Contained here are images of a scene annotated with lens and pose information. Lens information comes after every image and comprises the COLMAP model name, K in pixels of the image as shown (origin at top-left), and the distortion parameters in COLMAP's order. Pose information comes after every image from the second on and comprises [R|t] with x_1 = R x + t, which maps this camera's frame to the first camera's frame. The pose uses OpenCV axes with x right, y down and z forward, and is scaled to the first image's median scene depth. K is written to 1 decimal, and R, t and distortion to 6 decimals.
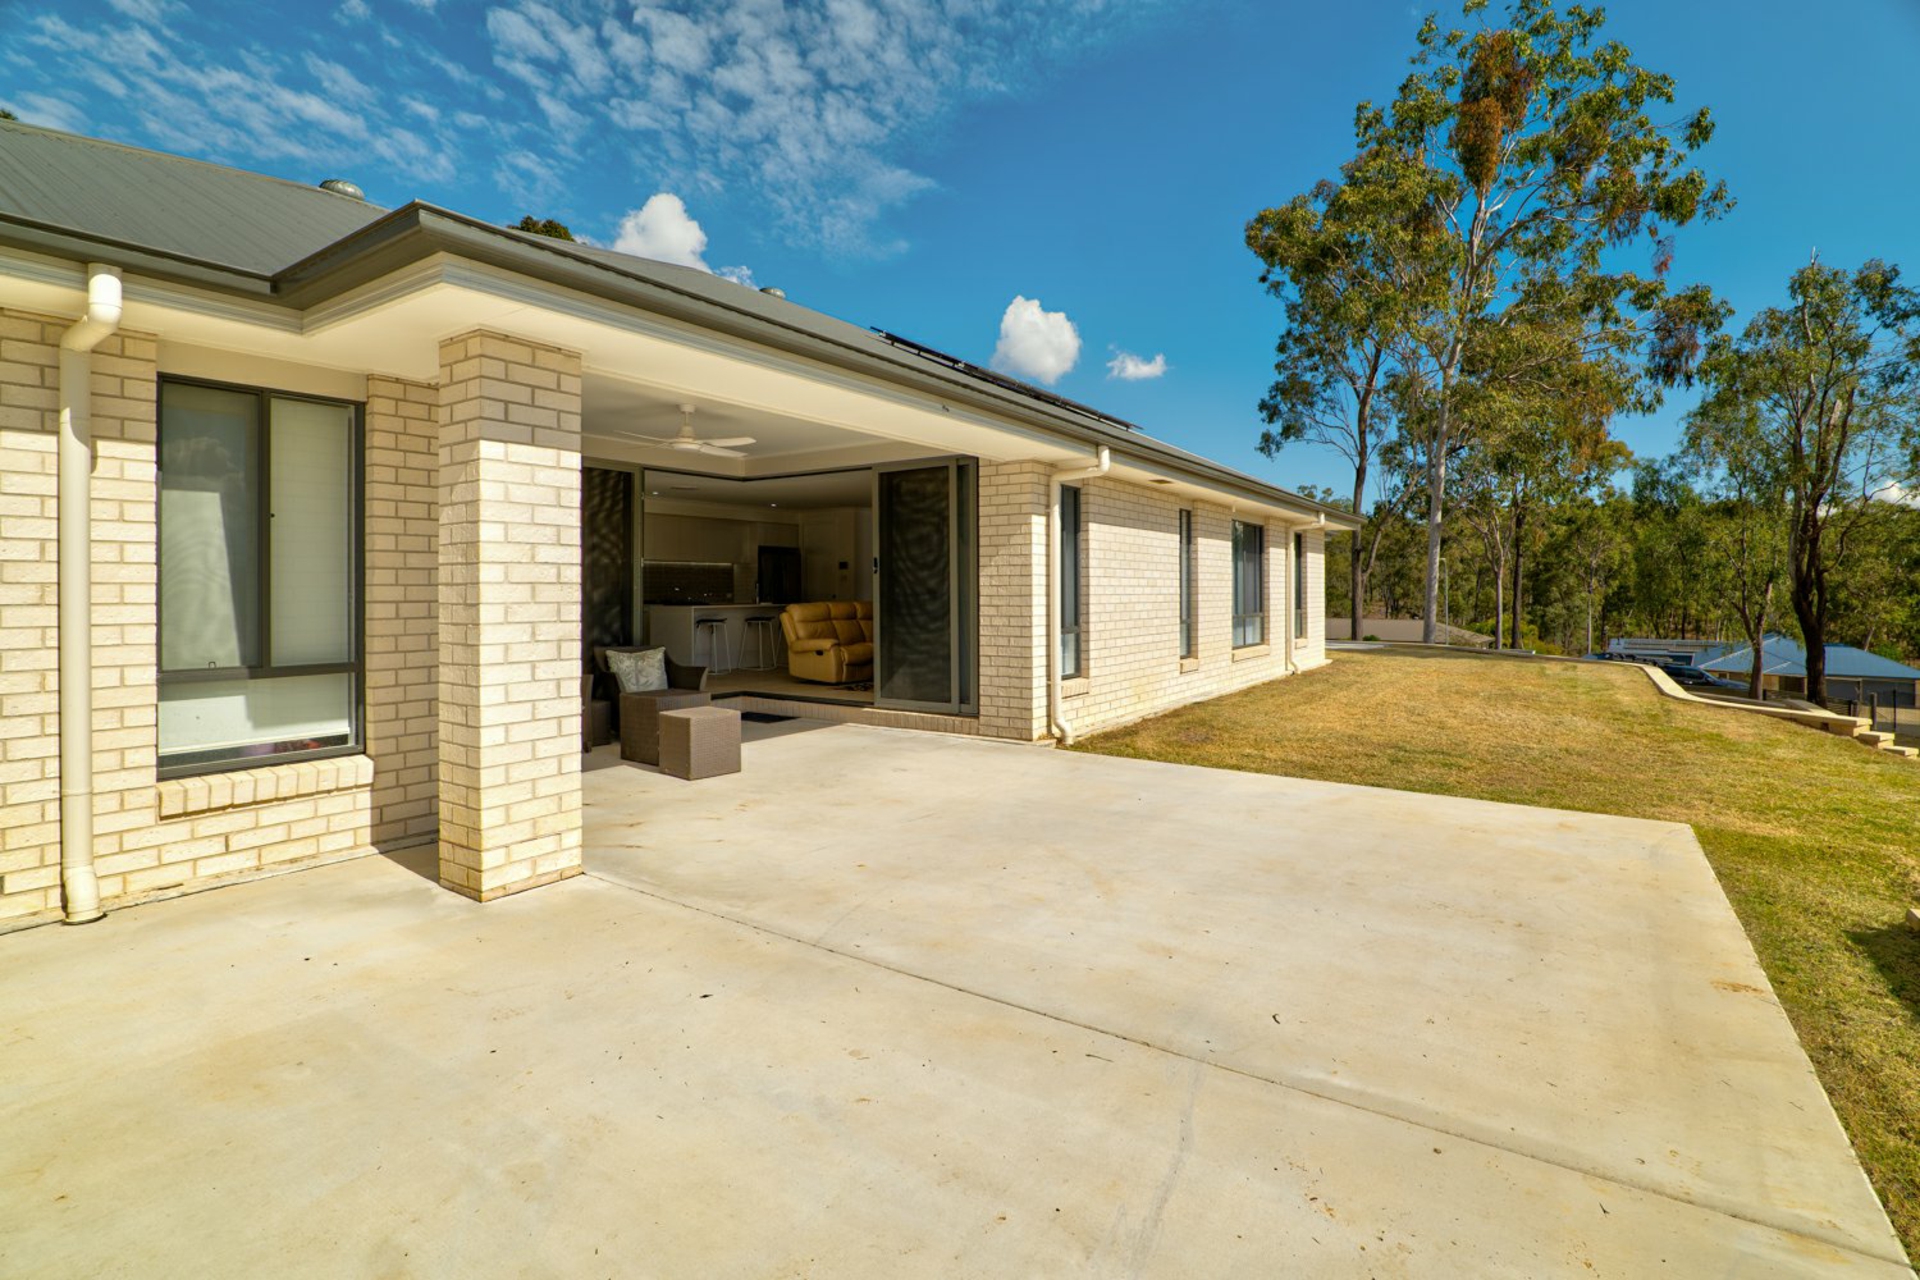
lens RADIAL K [[915.4, 0, 963.2], [0, 915.4, 577.1], [0, 0, 1]] dist [-0.010562, -0.000118]
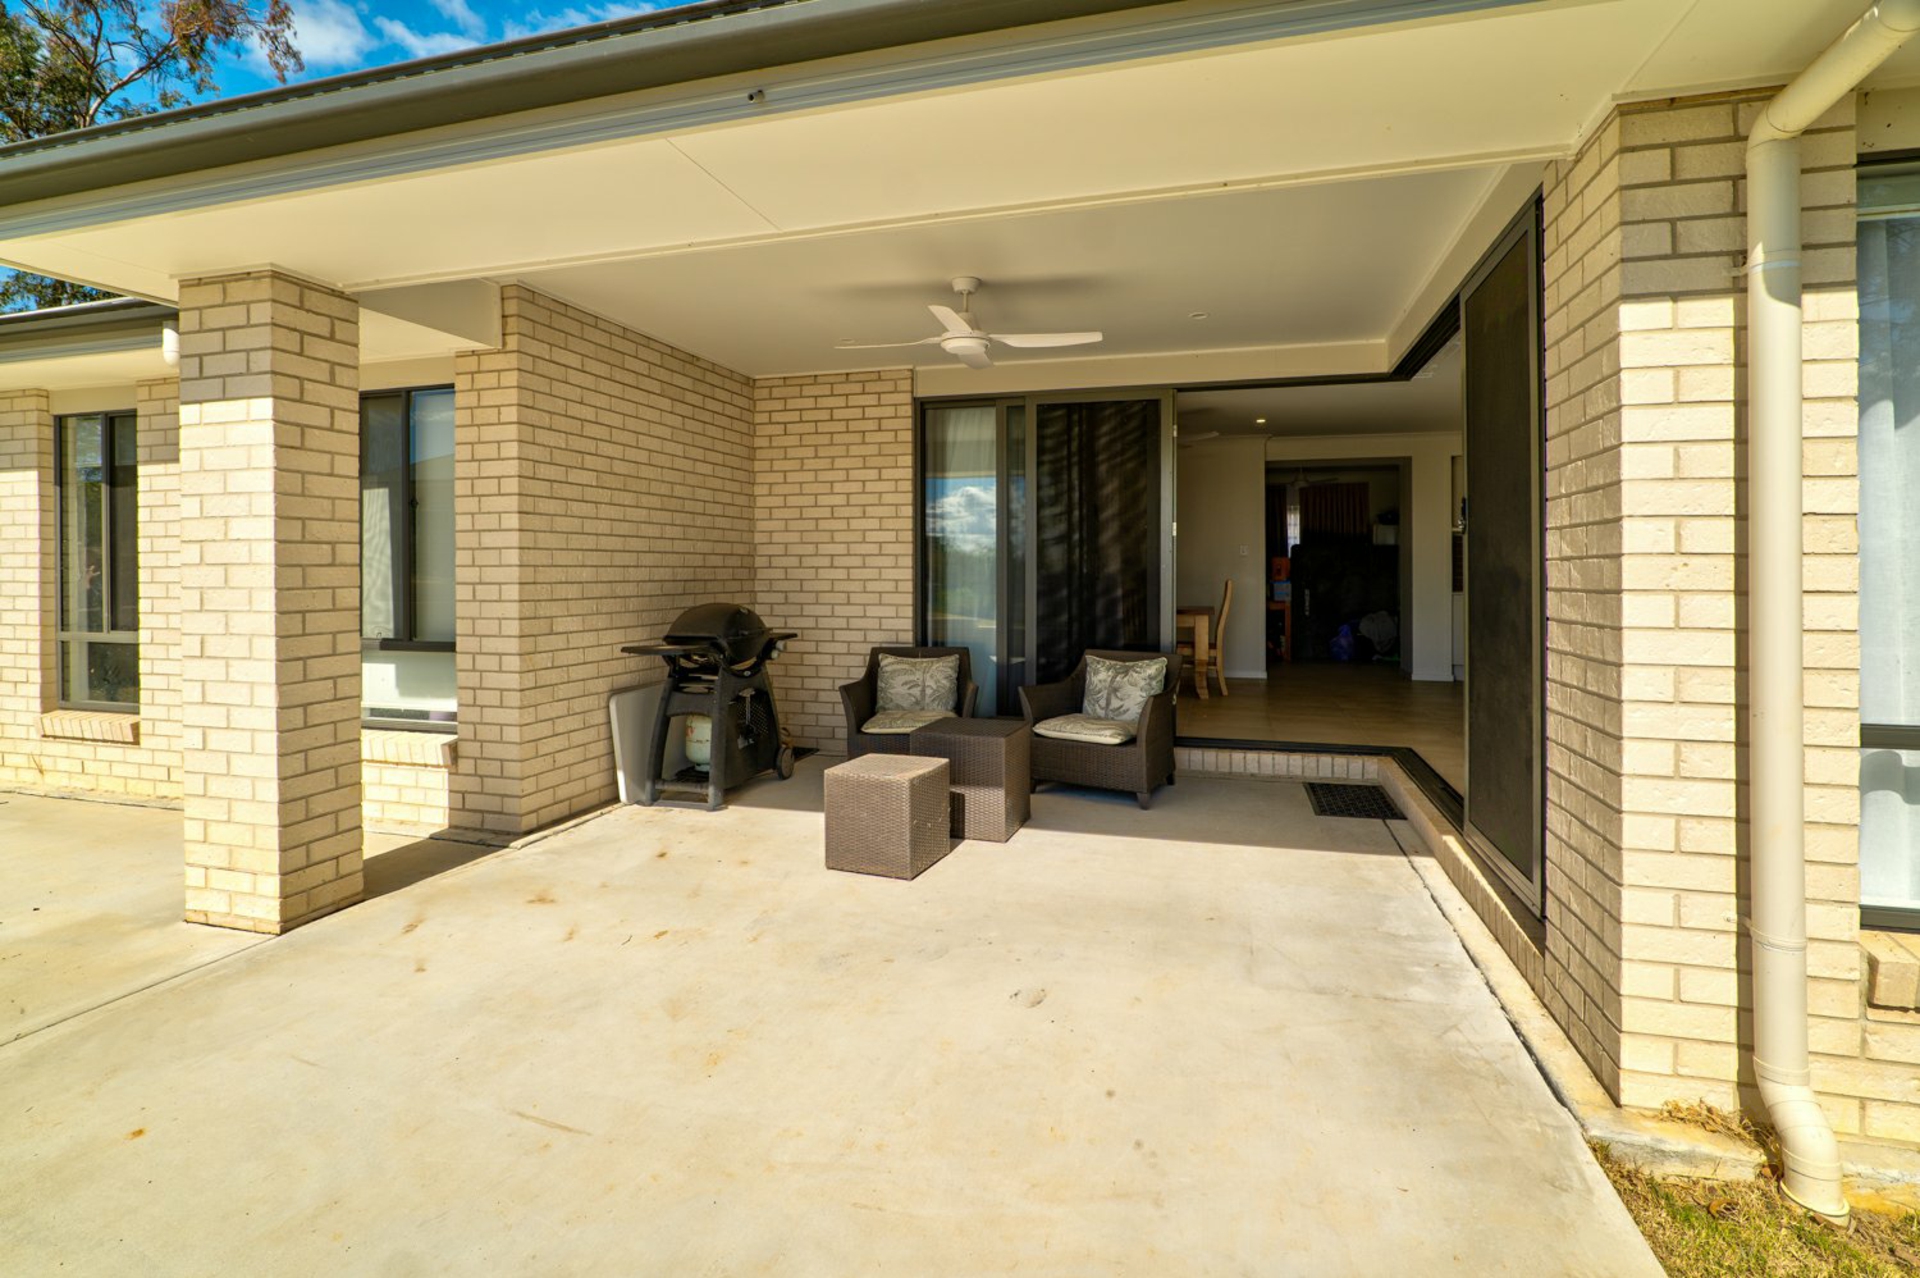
lens RADIAL K [[915.4, 0, 963.2], [0, 915.4, 576.1], [0, 0, 1]] dist [-0.010562, -0.000118]
pose [[0.311884, 0.007779, -0.950088, 0.264694], [0.013488, 0.999829, 0.012614, 0.007898], [0.950024, -0.016749, 0.311726, 0.690075]]
